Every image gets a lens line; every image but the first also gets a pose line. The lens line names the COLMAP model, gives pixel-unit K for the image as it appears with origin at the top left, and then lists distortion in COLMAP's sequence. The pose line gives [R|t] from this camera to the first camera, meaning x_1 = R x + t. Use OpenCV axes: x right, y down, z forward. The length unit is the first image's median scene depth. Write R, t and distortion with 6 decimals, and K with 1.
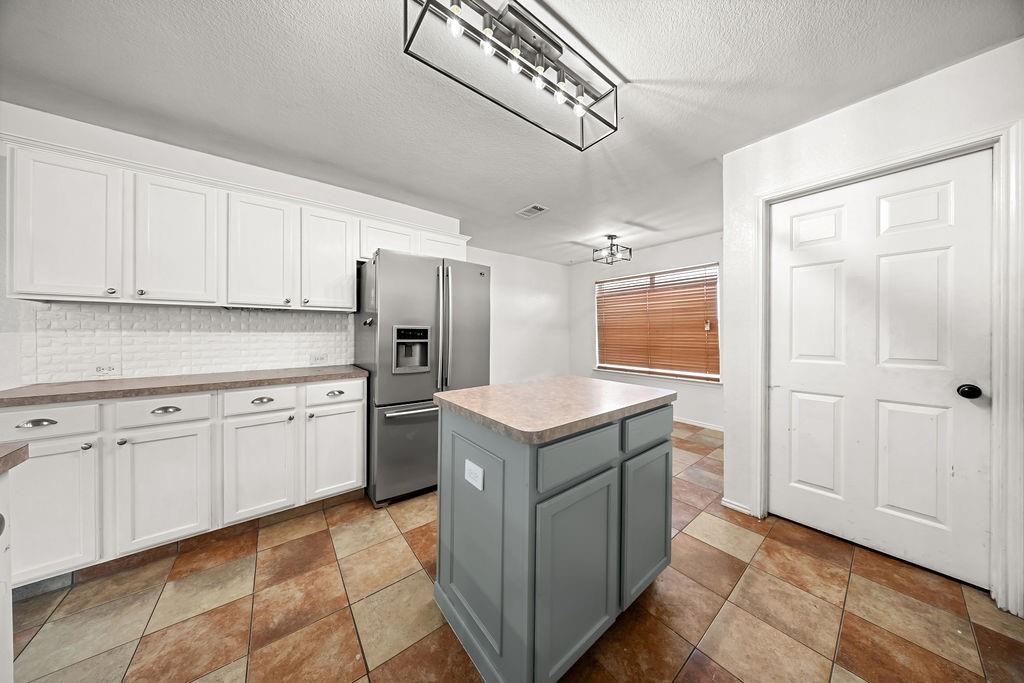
lens RADIAL K [[301.1, 0, 509.2], [0, 301.1, 335.9], [0, 0, 1]] dist [-0.001051, -0.000018]
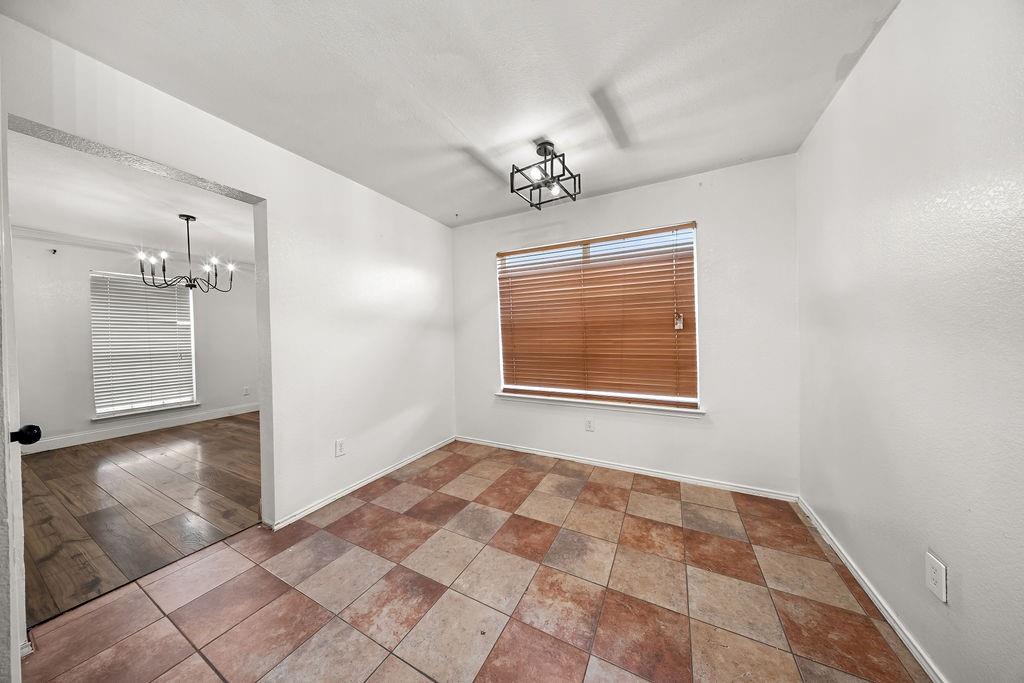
lens RADIAL K [[301.1, 0, 510.0], [0, 301.1, 347.2], [0, 0, 1]] dist [-0.001051, -0.000018]
pose [[0.908289, -0.040516, 0.416377, 0.056531], [0.024243, 0.998724, 0.044297, -0.015669], [-0.417641, -0.030141, 0.908112, 0.495080]]
